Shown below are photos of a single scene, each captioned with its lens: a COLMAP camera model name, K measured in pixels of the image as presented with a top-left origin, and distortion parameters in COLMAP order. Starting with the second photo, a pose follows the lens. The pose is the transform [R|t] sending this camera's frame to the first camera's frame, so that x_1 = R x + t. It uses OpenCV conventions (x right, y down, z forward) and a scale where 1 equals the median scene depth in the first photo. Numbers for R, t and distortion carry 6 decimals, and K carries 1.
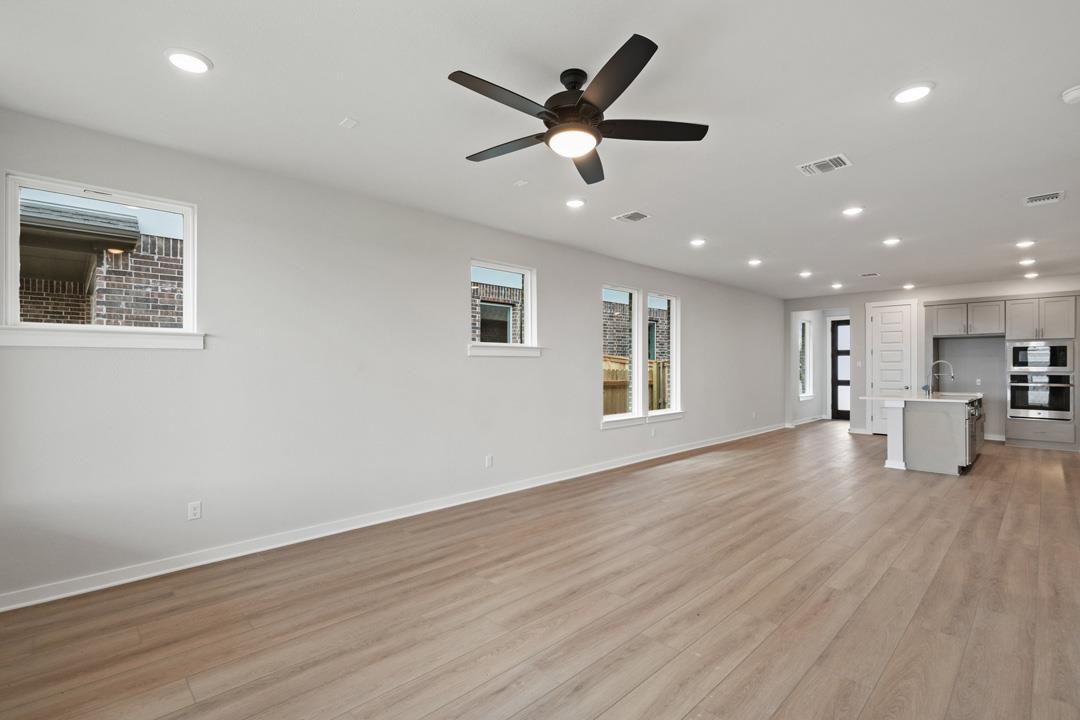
lens RADIAL K [[493.6, 0, 541.4], [0, 493.6, 364.8], [0, 0, 1]] dist [-0.003271, -0.001062]
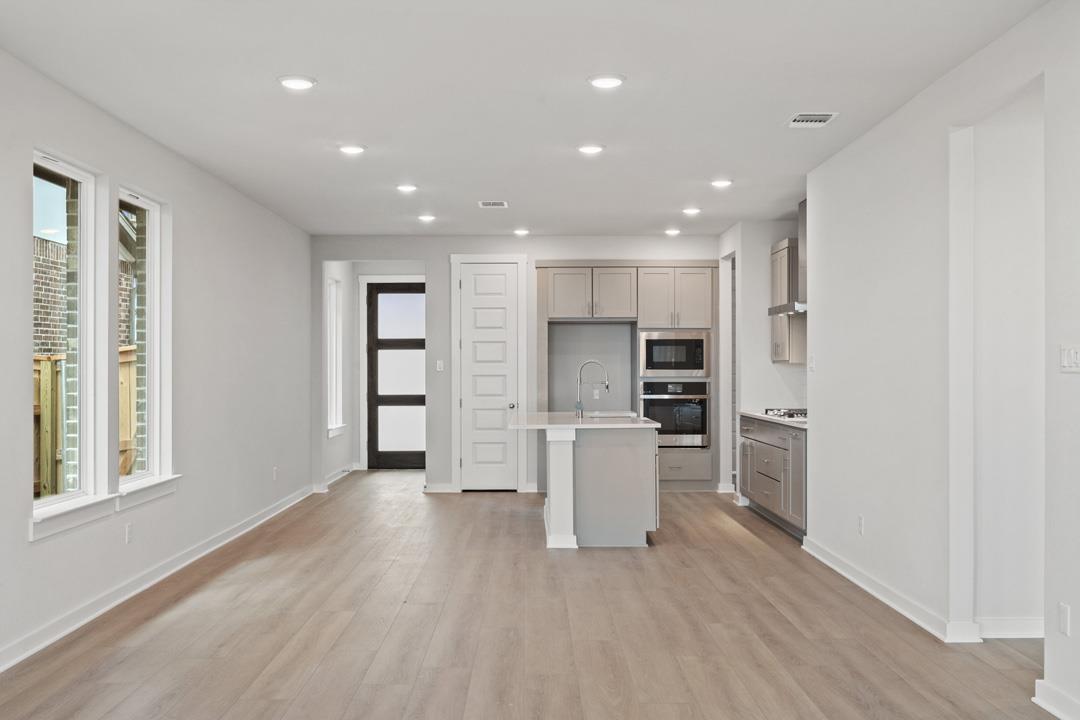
lens RADIAL K [[1043.9, 0, 538.7], [0, 1043.9, 363.5], [0, 0, 1]] dist [-0.006361, -0.003171]
pose [[0.692981, 0.003140, 0.720949, -0.145250], [-0.000823, 0.999993, -0.003563, 0.000849], [-0.720955, 0.001876, 0.692979, 0.154871]]
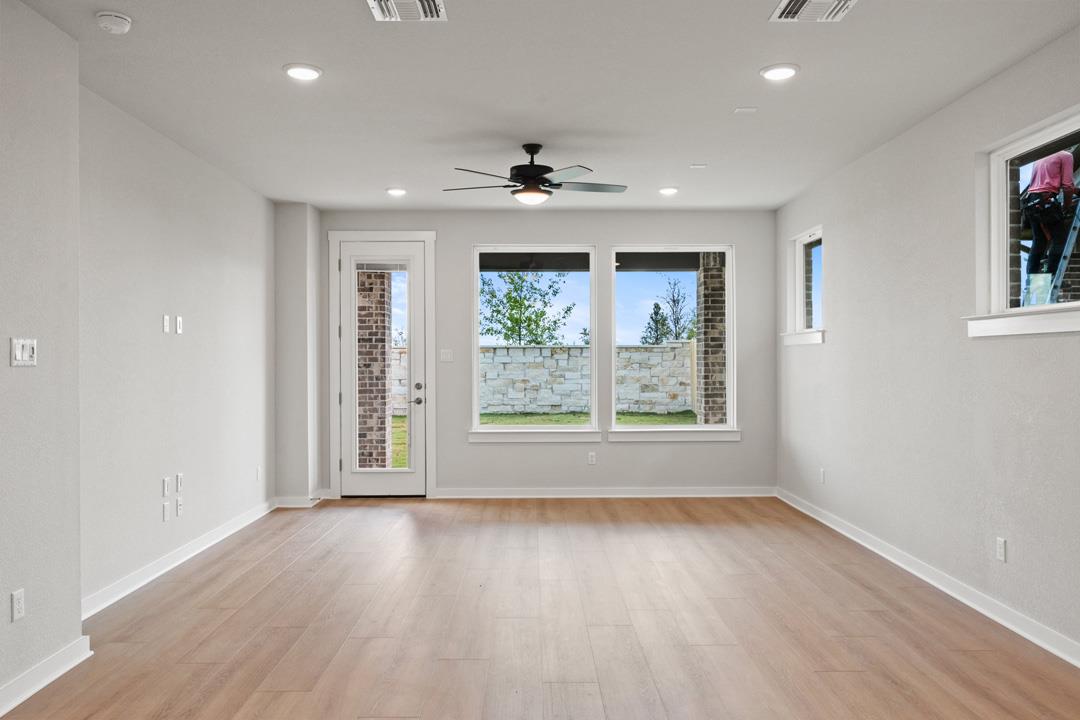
lens RADIAL K [[800.1, 0, 540.0], [0, 800.1, 360.0], [0, 0, 1]] dist [-0.007378, -0.001860]
pose [[-0.688157, 0.005035, -0.725544, 0.526336], [0.007565, 0.999971, -0.000236, 0.002024], [0.725523, -0.005651, -0.688175, 0.808267]]
